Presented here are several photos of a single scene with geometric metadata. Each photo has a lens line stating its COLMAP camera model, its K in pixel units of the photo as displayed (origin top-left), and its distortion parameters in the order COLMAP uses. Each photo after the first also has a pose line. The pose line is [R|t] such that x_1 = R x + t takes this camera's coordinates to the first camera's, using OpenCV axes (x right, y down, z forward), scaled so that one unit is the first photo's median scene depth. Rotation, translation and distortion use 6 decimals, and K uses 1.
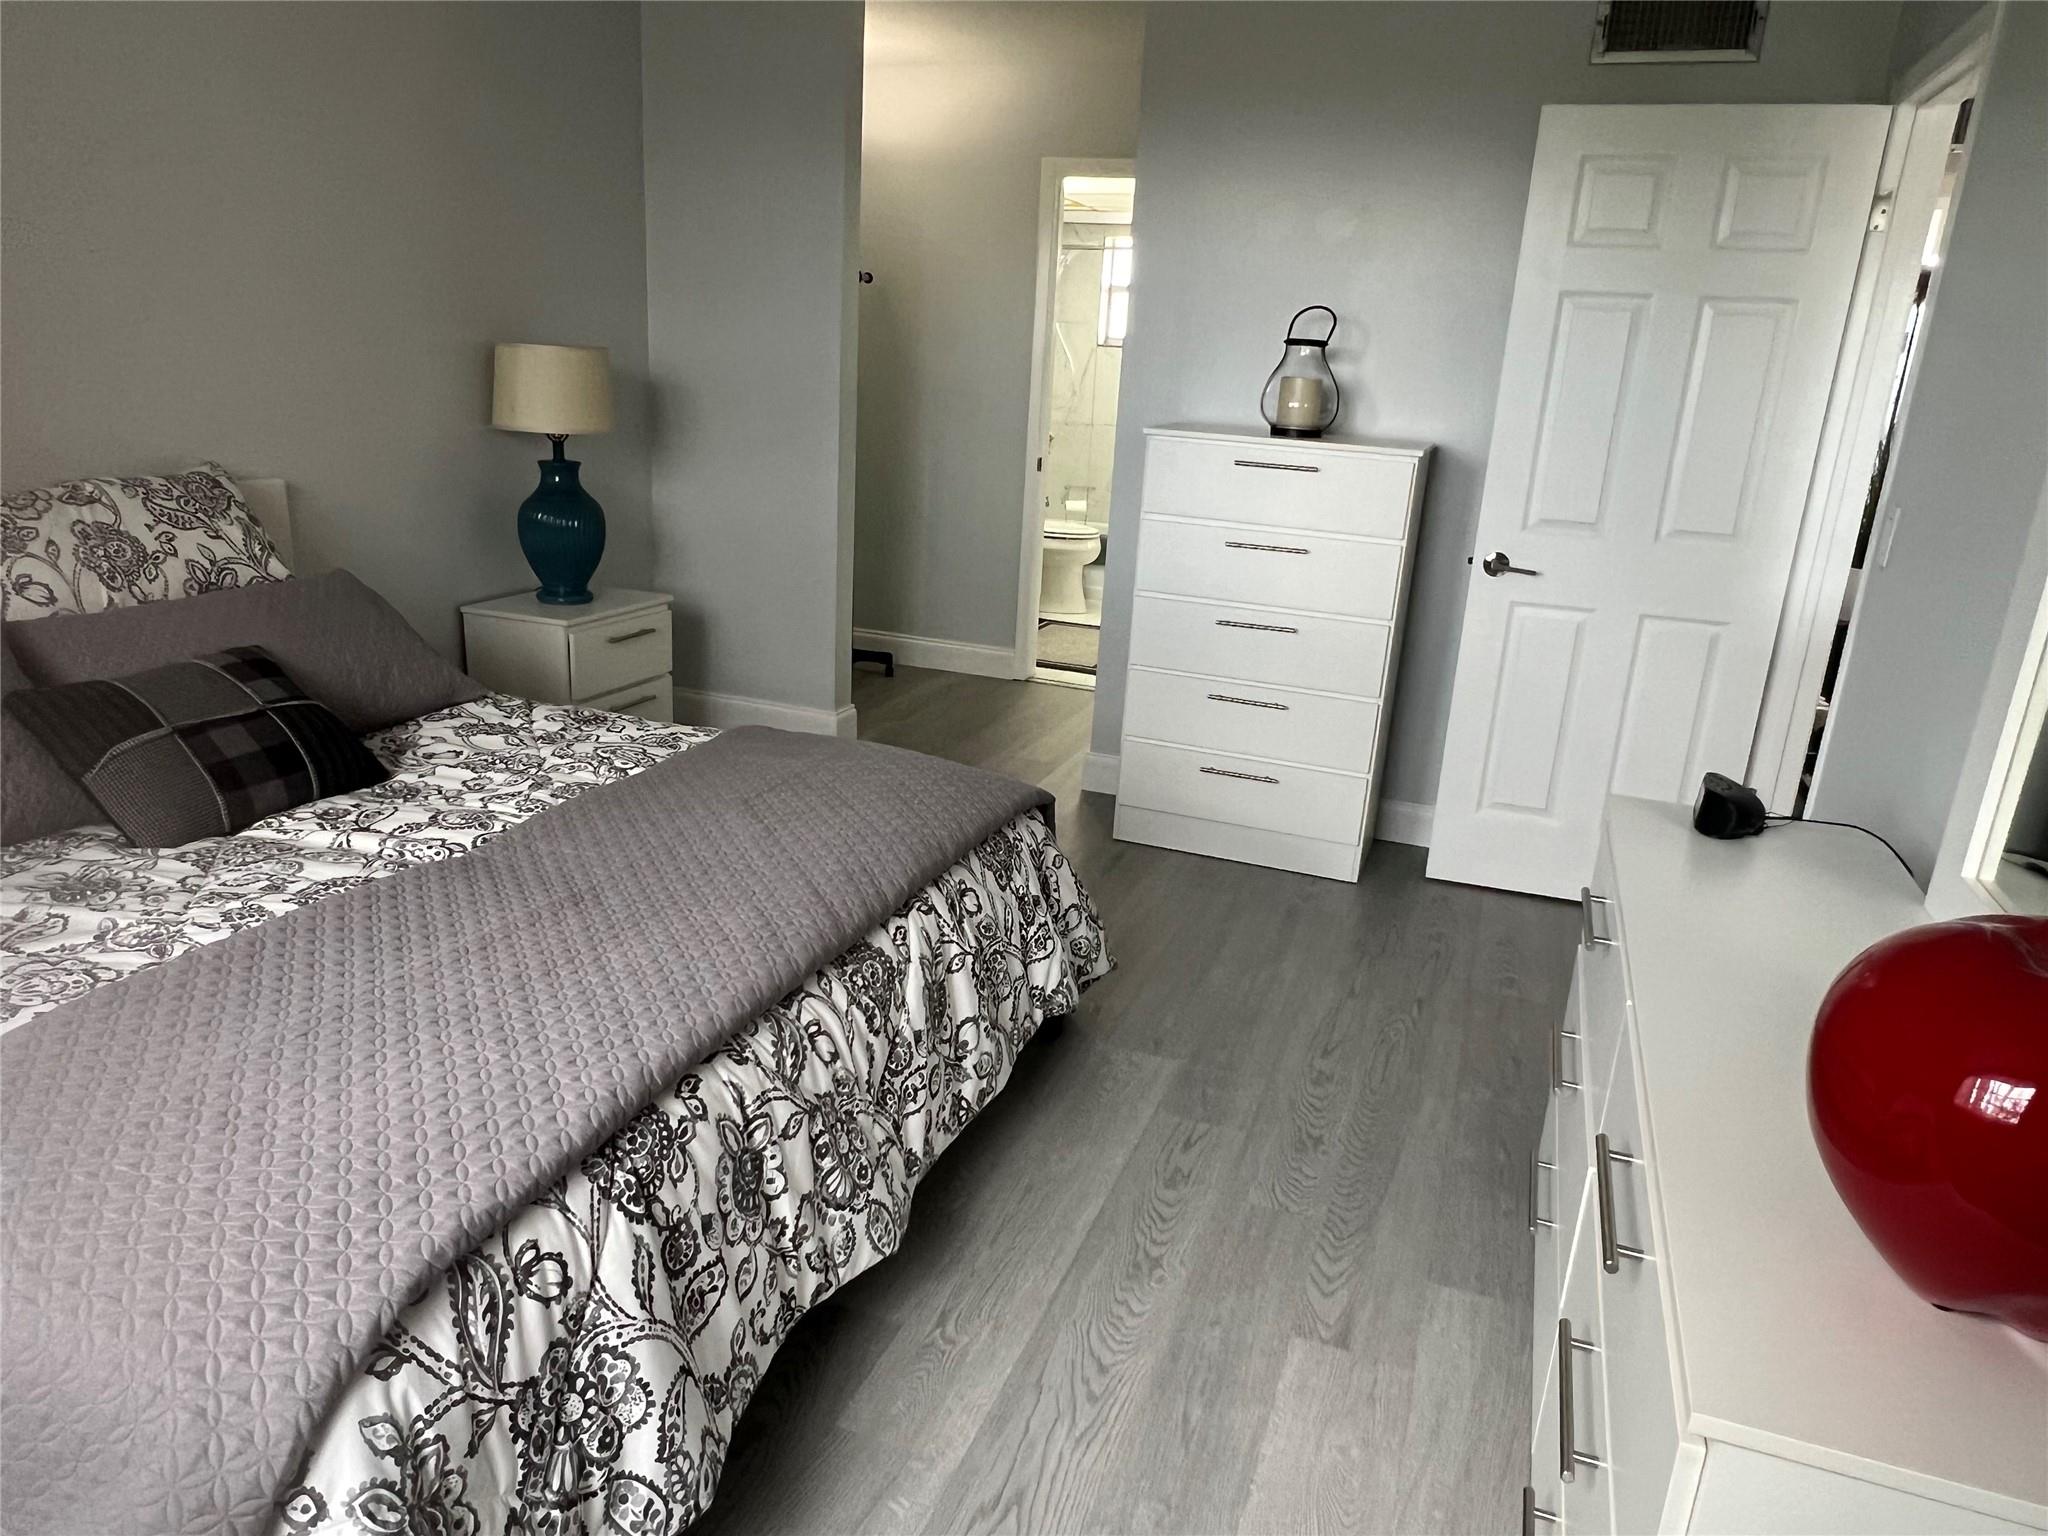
lens RADIAL K [[1375.8, 0, 1014.8], [0, 1375.8, 772.3], [0, 0, 1]] dist [-0.006951, 0.000740]
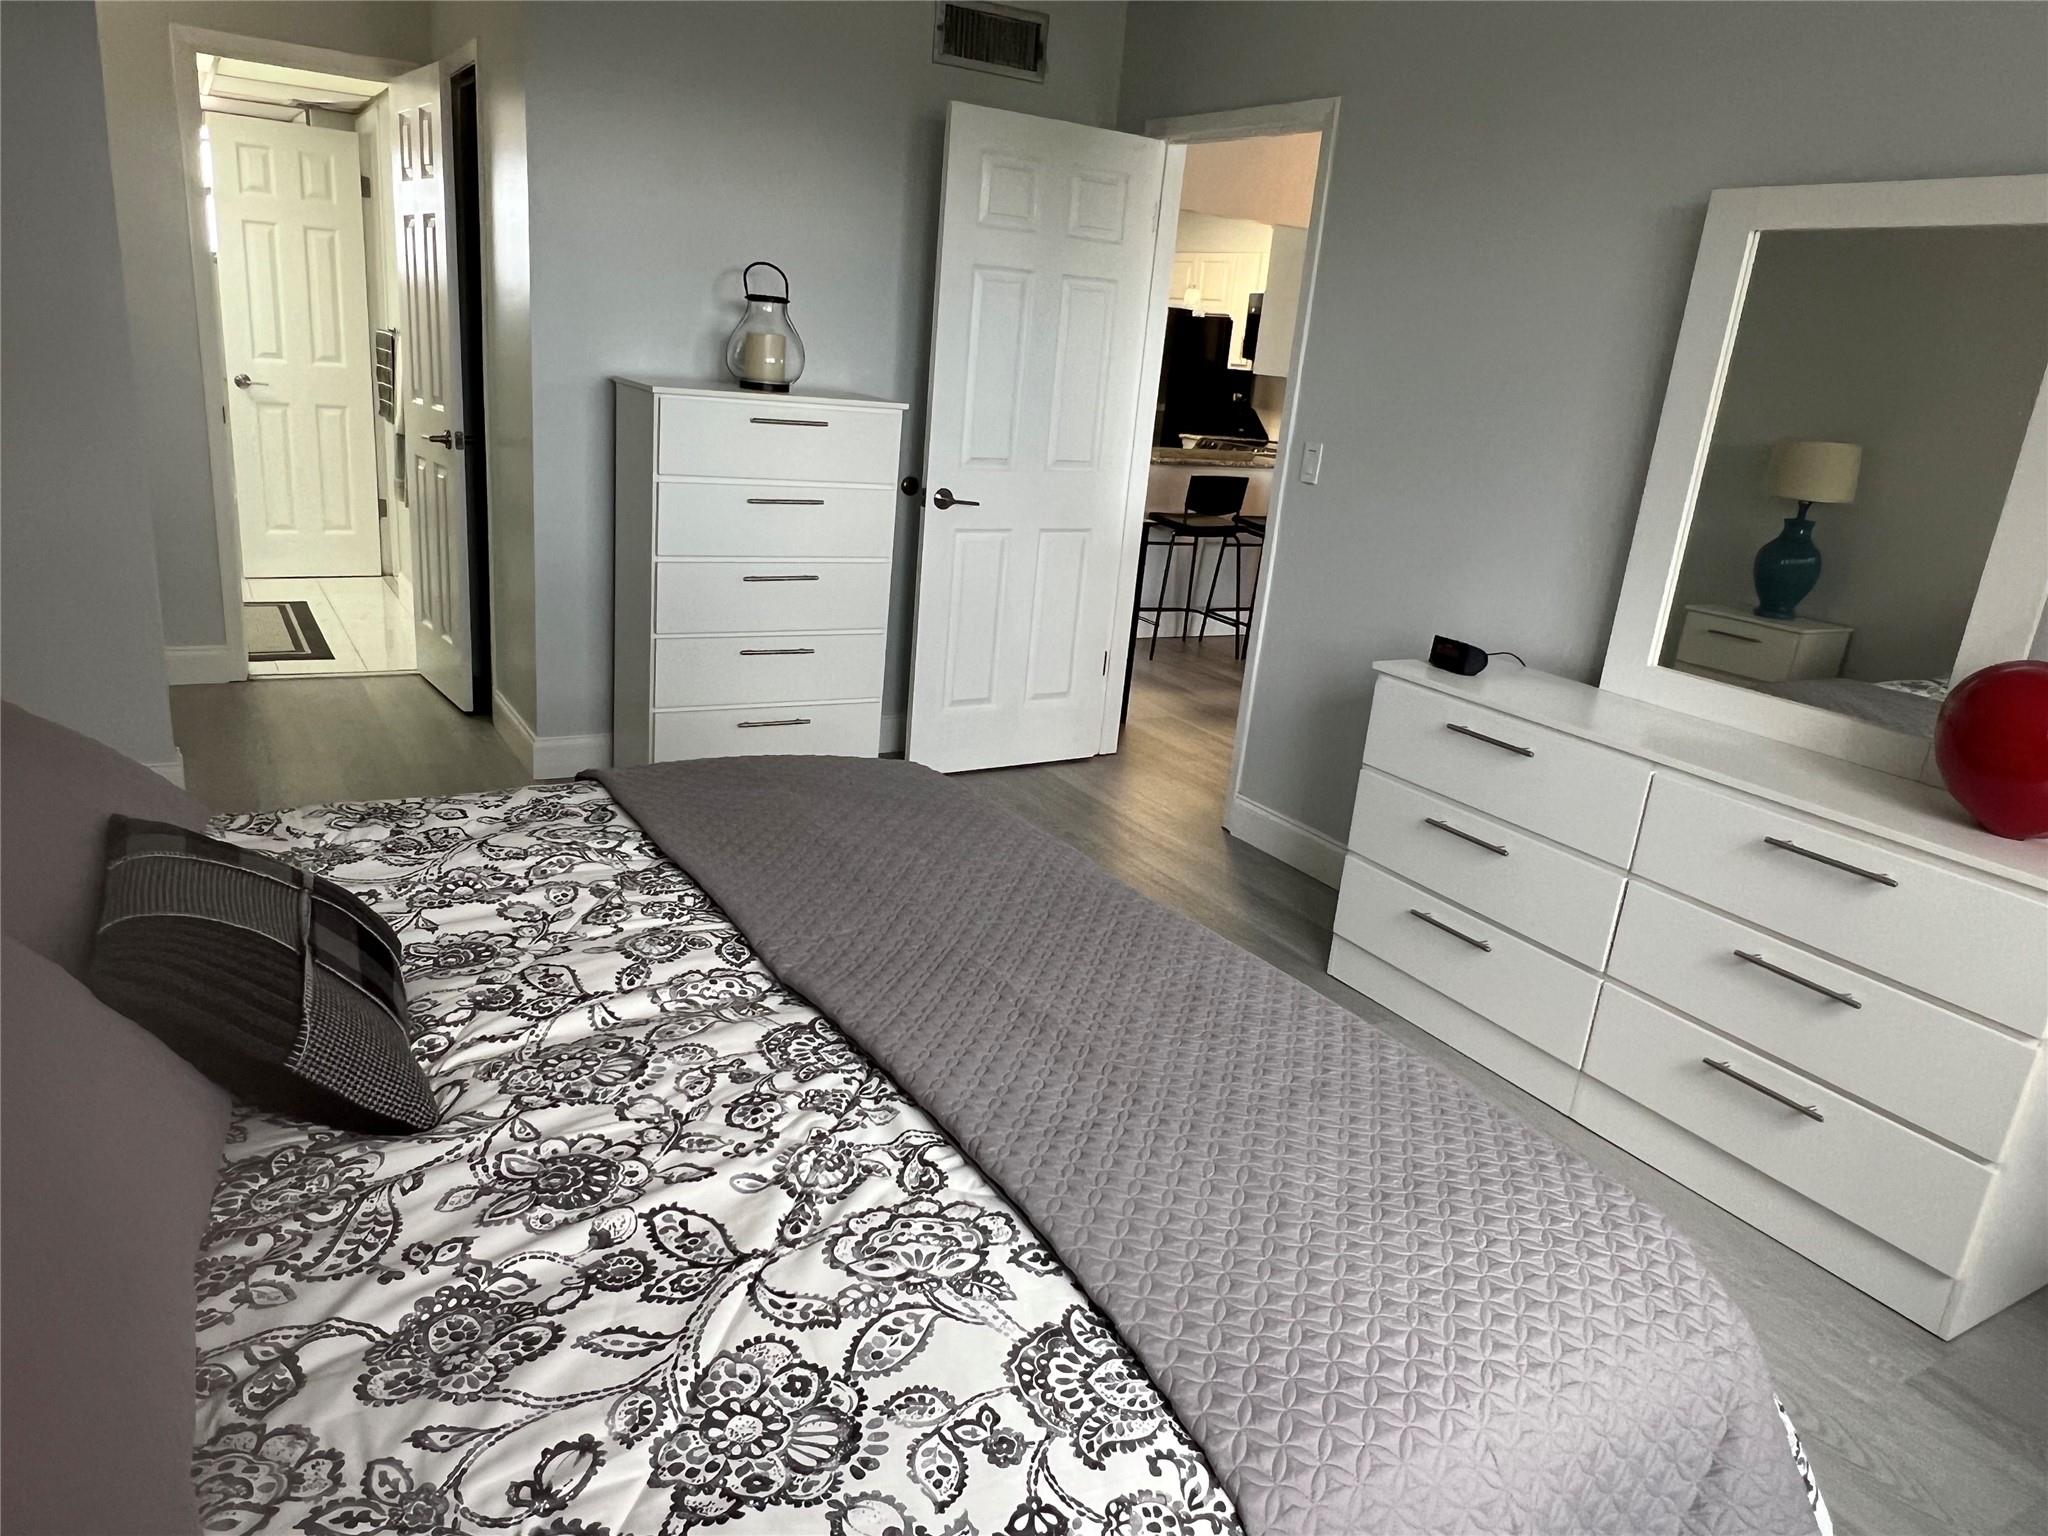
lens RADIAL K [[1375.8, 0, 1005.9], [0, 1375.8, 768.6], [0, 0, 1]] dist [-0.006951, 0.000740]
pose [[0.634326, -0.231188, 0.737687, -0.714524], [0.180846, 0.972135, 0.149156, -0.126087], [-0.751615, 0.038794, 0.658460, 0.273494]]
